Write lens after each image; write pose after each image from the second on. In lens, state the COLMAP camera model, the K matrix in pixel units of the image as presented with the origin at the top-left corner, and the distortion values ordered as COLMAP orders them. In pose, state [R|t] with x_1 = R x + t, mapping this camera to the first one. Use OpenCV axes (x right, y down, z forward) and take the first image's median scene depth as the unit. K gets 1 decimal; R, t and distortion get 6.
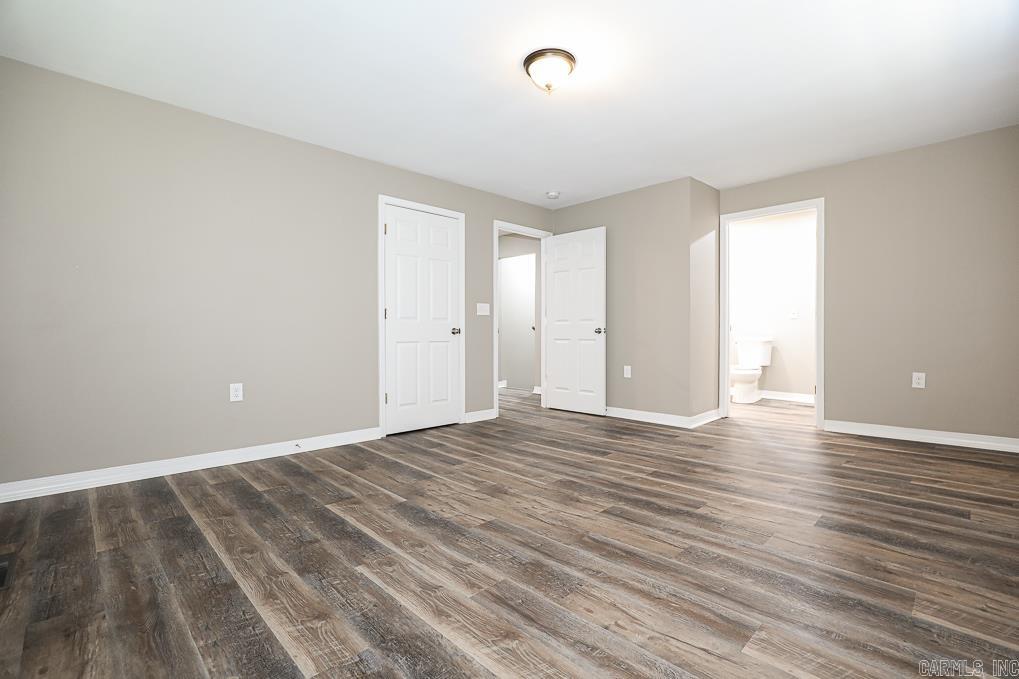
lens RADIAL K [[464.7, 0, 513.1], [0, 464.7, 337.8], [0, 0, 1]] dist [-0.029486, 0.006755]
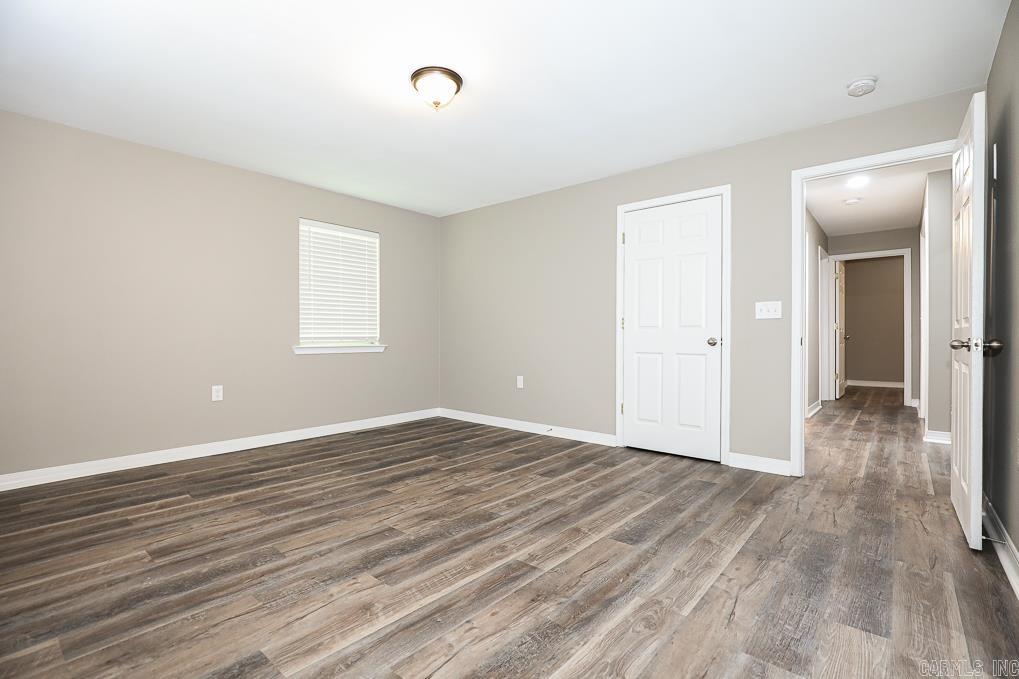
lens RADIAL K [[464.7, 0, 513.1], [0, 464.7, 337.8], [0, 0, 1]] dist [-0.029486, 0.006755]
pose [[0.093001, 0.005718, -0.995650, 1.111852], [-0.014051, 0.999891, 0.004430, -0.035493], [0.995567, 0.013578, 0.093071, 1.077449]]
